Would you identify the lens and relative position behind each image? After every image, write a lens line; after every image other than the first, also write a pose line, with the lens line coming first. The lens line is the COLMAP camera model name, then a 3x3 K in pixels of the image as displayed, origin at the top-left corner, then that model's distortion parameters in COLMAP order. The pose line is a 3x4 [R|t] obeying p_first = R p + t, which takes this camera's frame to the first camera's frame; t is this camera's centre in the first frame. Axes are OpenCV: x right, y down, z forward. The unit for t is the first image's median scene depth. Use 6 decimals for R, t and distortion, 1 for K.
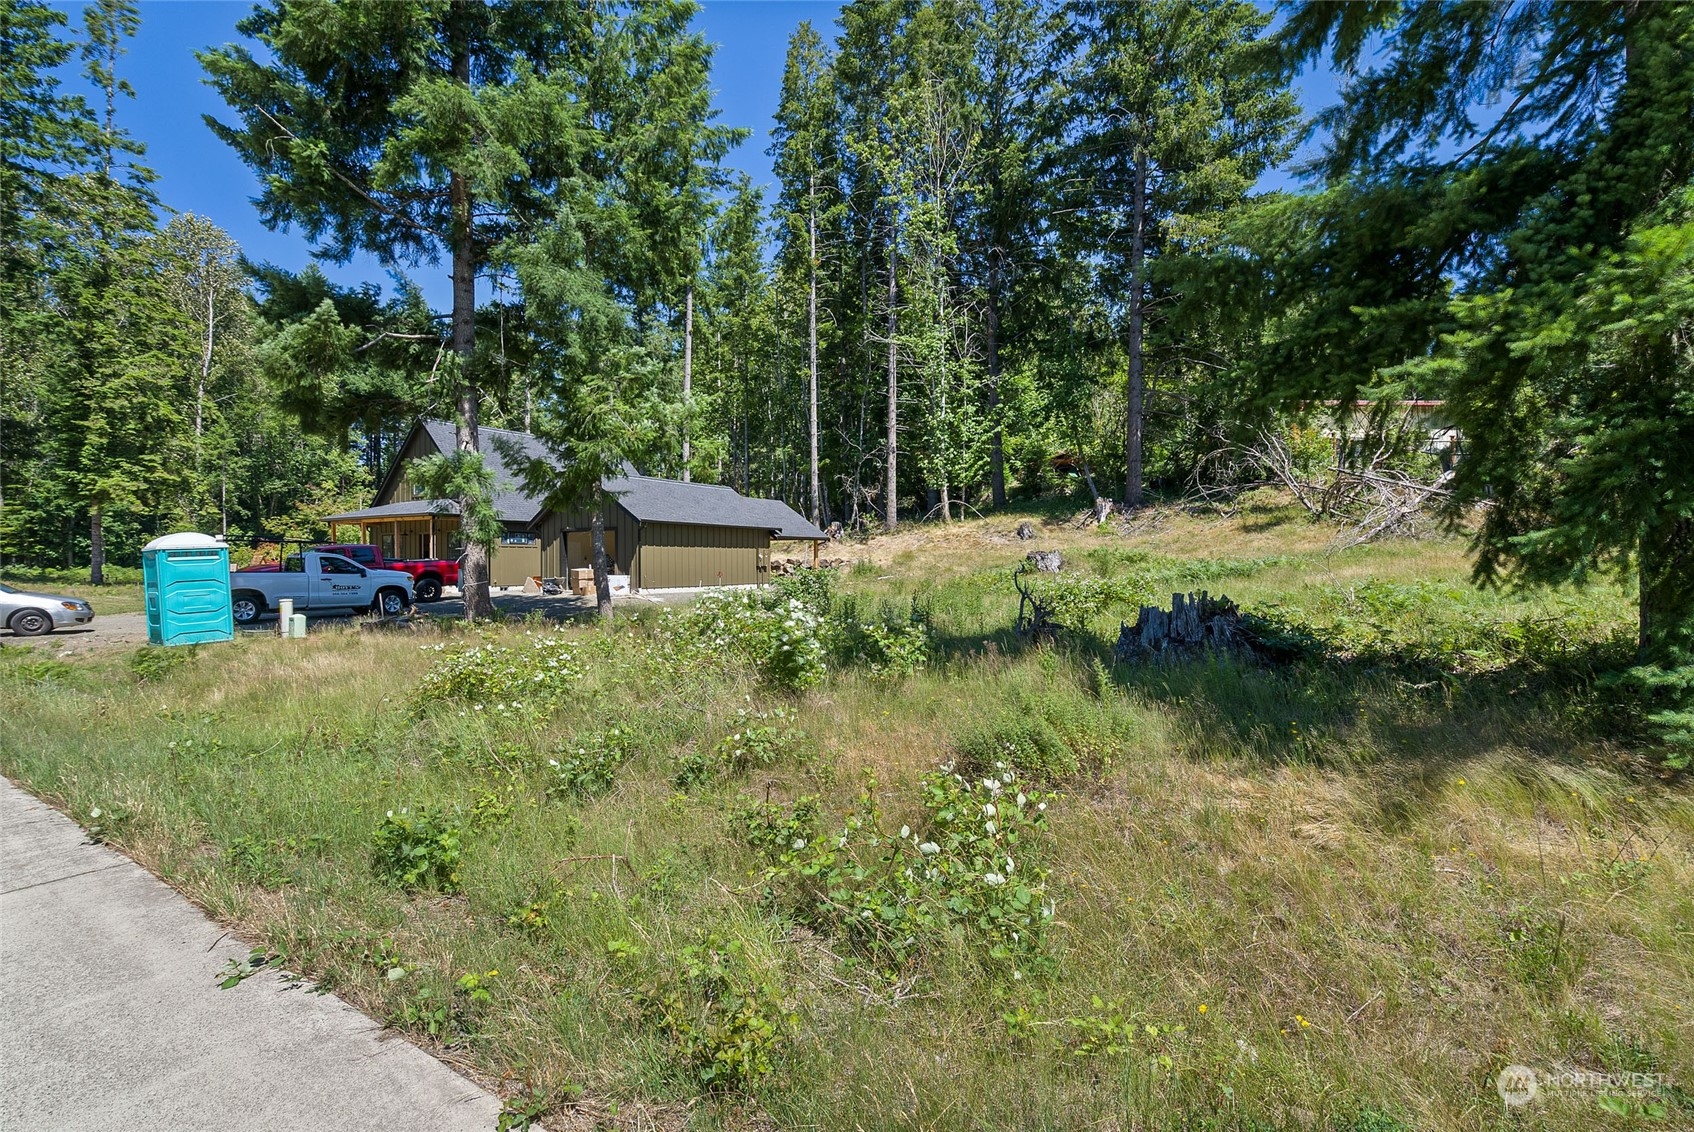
lens RADIAL K [[788.8, 0, 847.3], [0, 788.8, 562.8], [0, 0, 1]] dist [-0.002982, -0.000444]
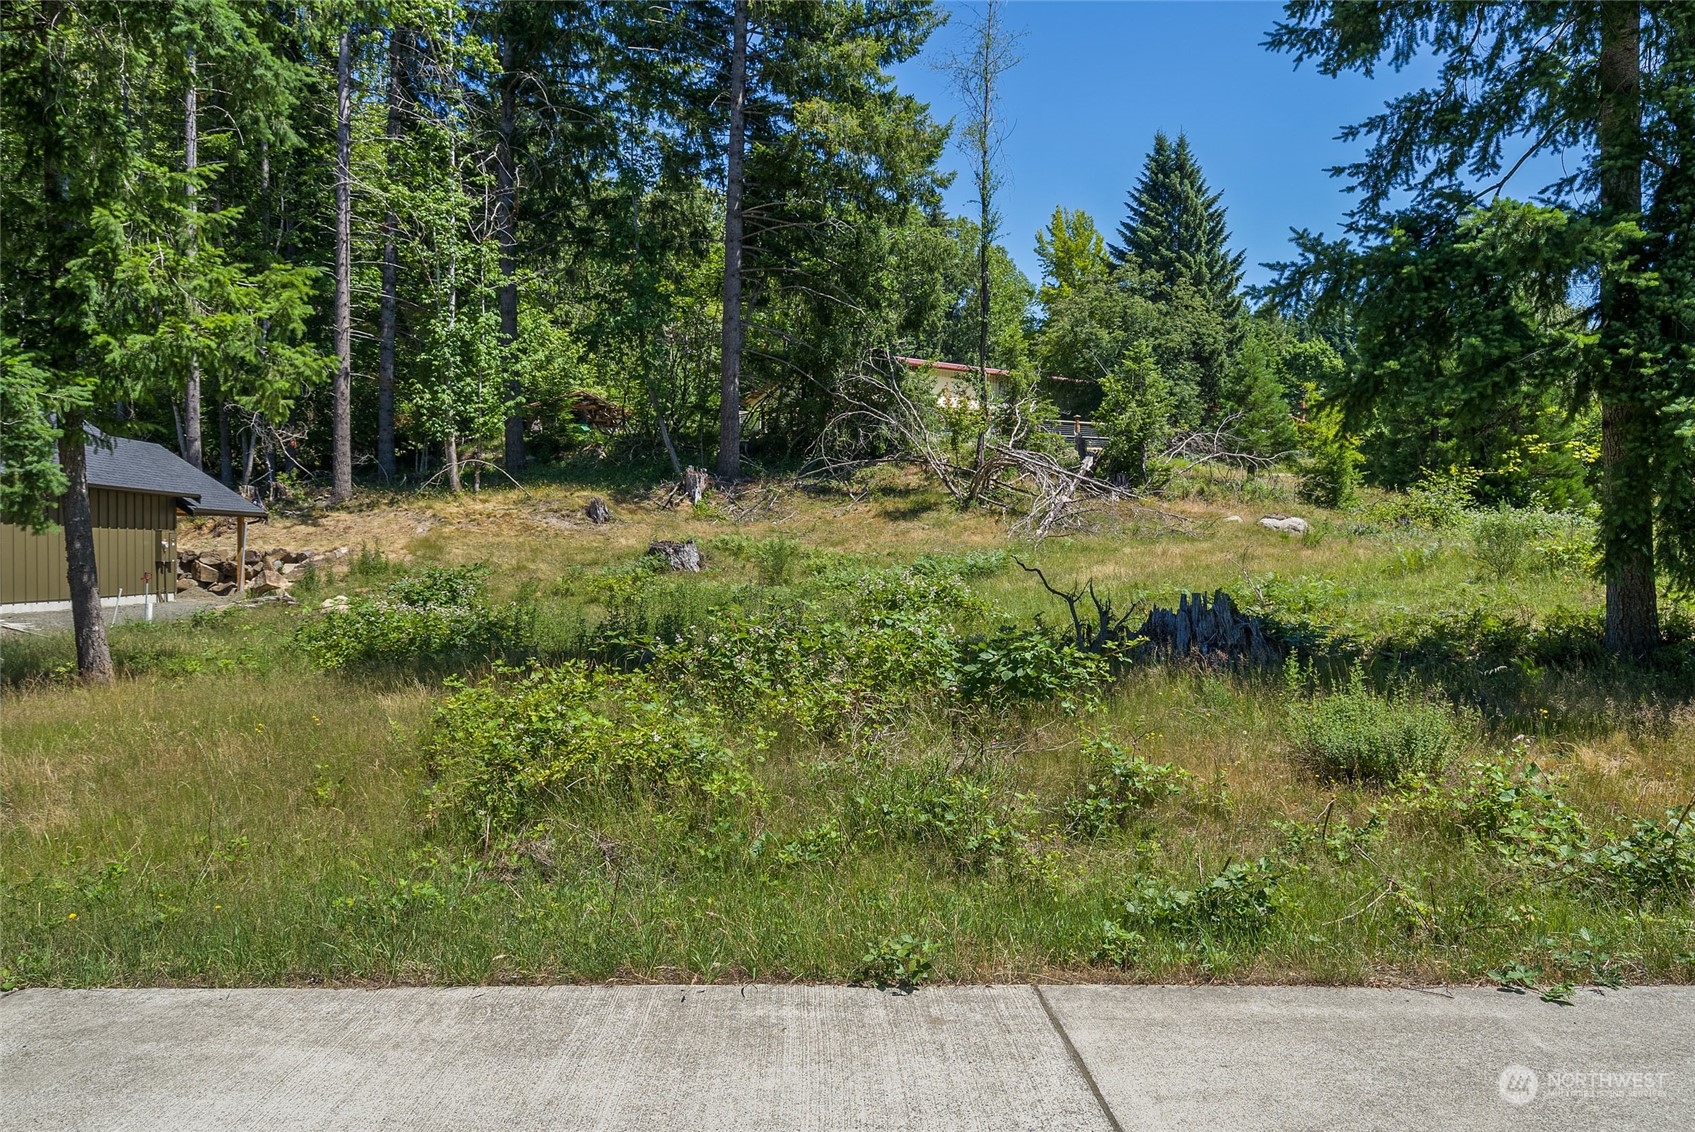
lens RADIAL K [[1200.8, 0, 858.3], [0, 1200.8, 567.6], [0, 0, 1]] dist [0.030195, 0.001621]
pose [[0.826249, -0.001341, 0.563304, -0.172245], [-0.003563, 0.999965, 0.007607, 0.000010], [-0.563294, -0.008292, 0.826215, 0.014940]]
